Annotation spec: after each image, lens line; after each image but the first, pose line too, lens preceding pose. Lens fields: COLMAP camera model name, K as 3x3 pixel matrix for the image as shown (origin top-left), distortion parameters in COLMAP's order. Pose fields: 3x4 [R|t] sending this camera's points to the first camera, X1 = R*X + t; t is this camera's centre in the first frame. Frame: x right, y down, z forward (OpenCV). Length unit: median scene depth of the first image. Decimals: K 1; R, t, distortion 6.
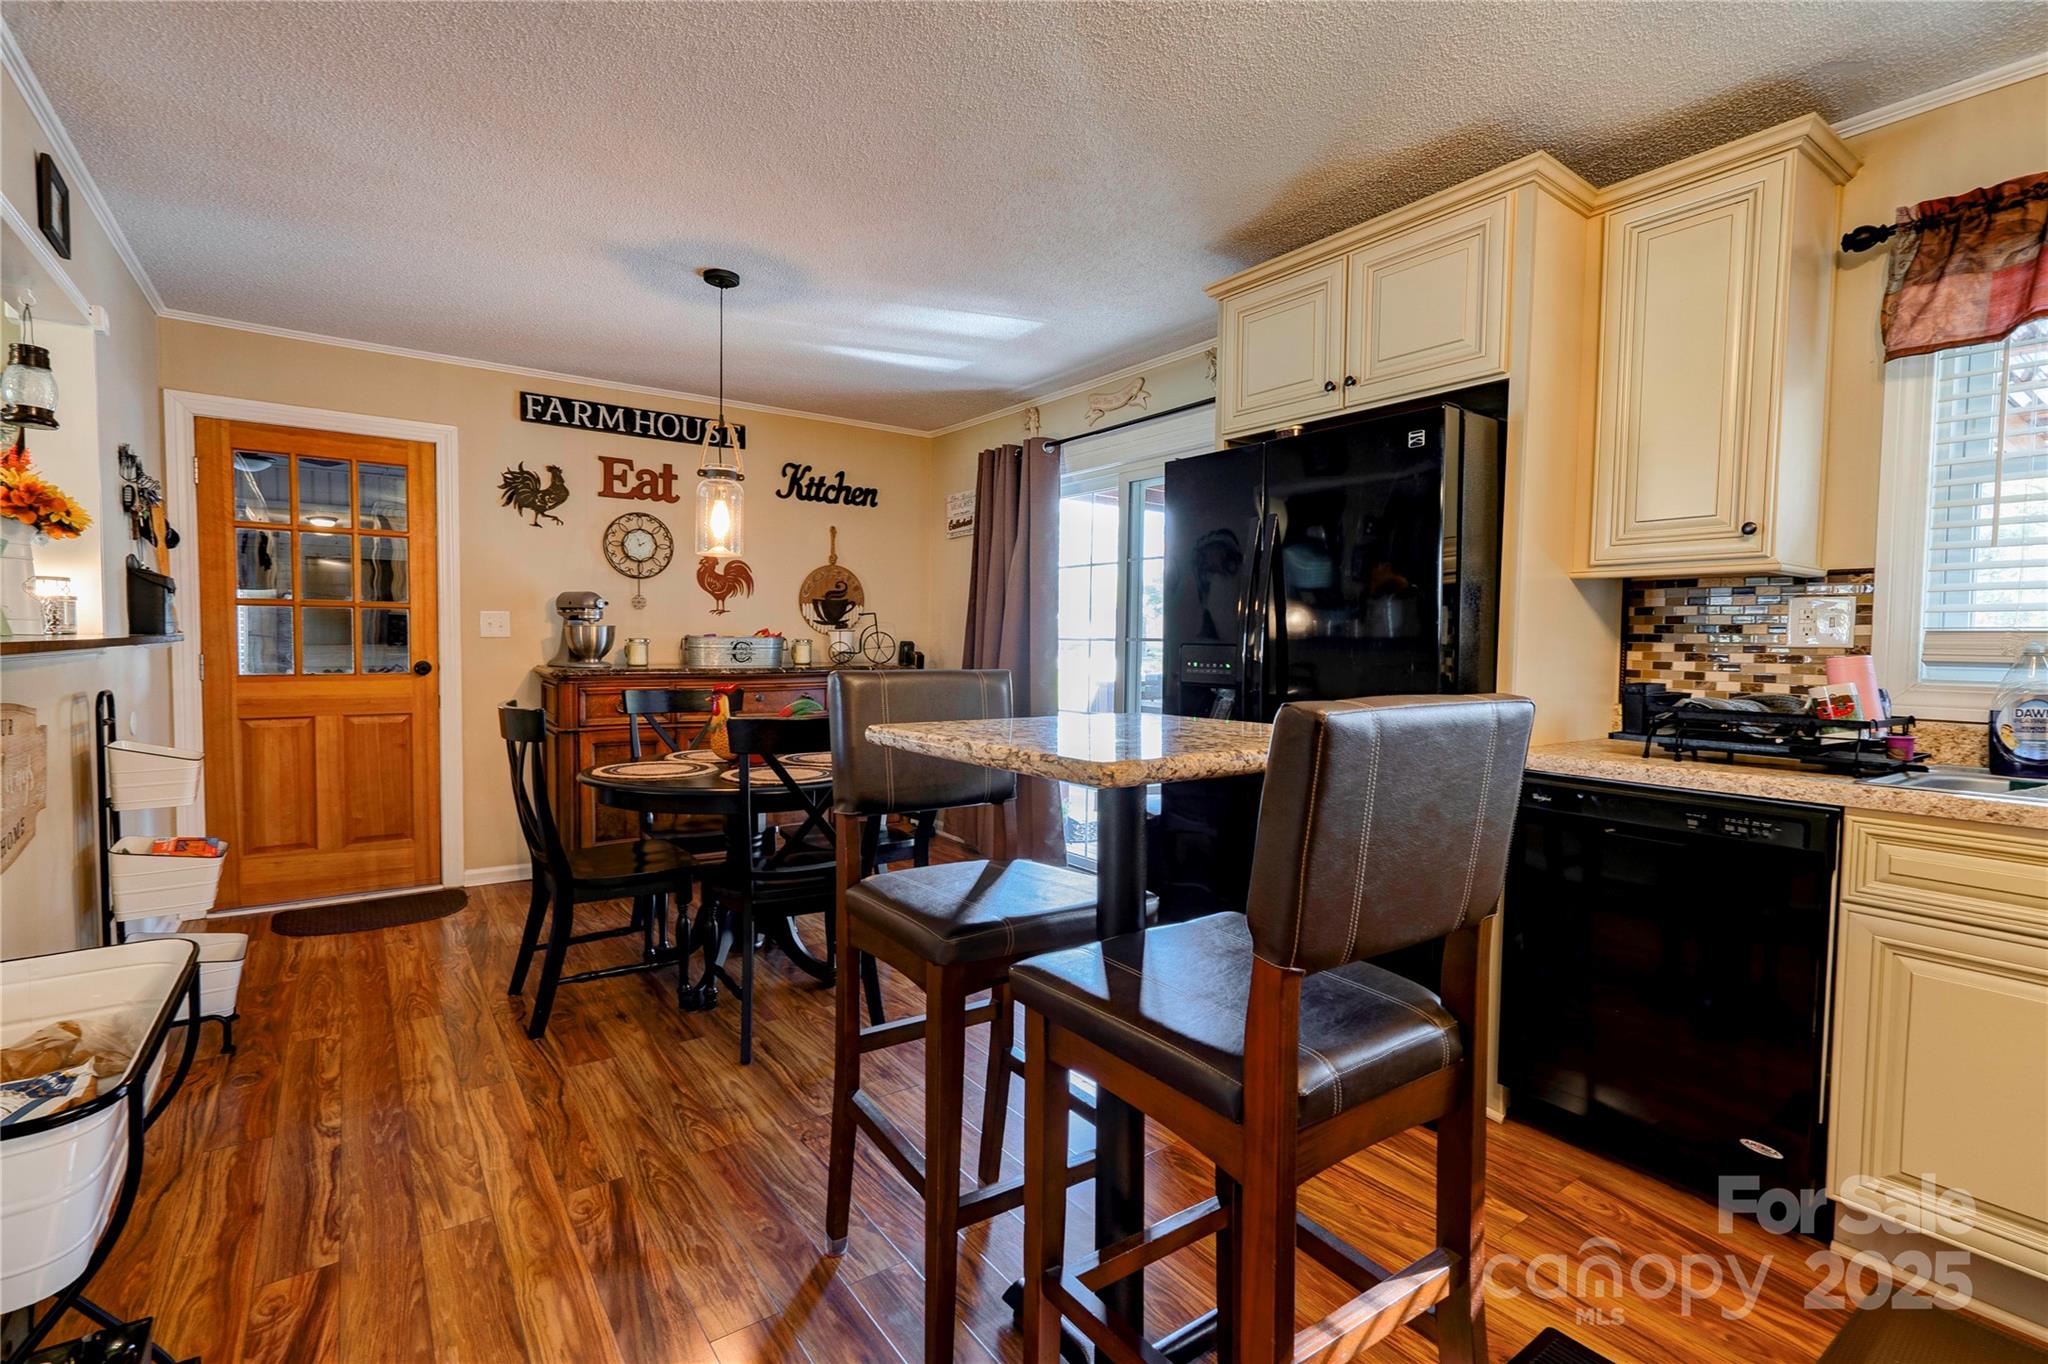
lens RADIAL K [[937.2, 0, 1002.5], [0, 937.2, 675.4], [0, 0, 1]] dist [-0.006859, 0.011407]
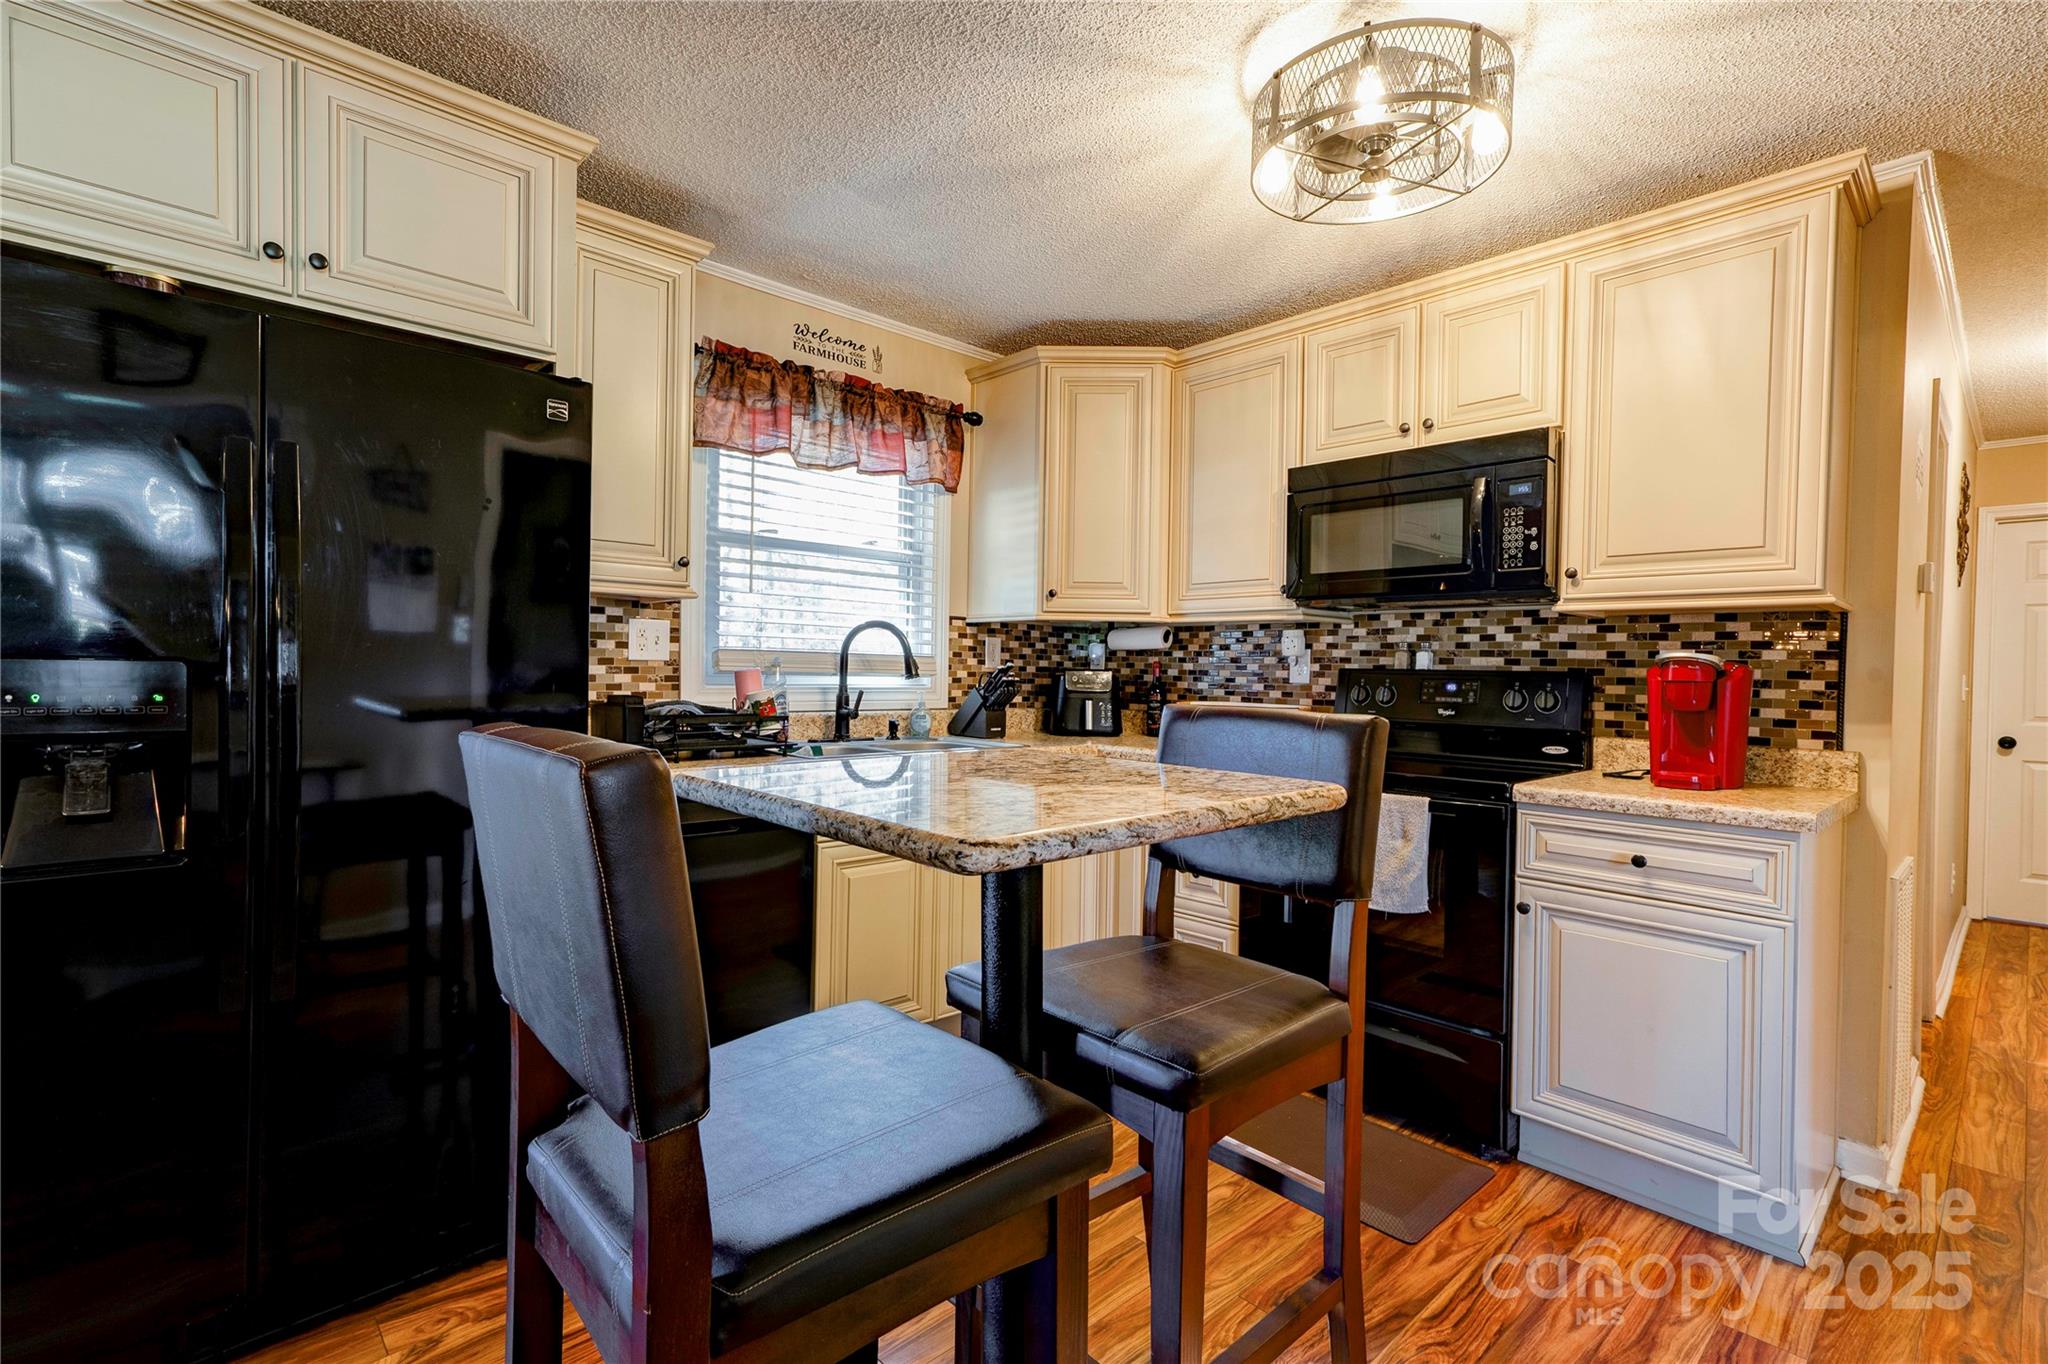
lens RADIAL K [[937.2, 0, 1023.9], [0, 937.2, 681.5], [0, 0, 1]] dist [-0.006859, 0.011407]
pose [[-0.142872, -0.030277, 0.989278, -0.467799], [0.017443, 0.999300, 0.033102, -0.037615], [-0.989587, 0.021986, -0.142244, 0.767433]]
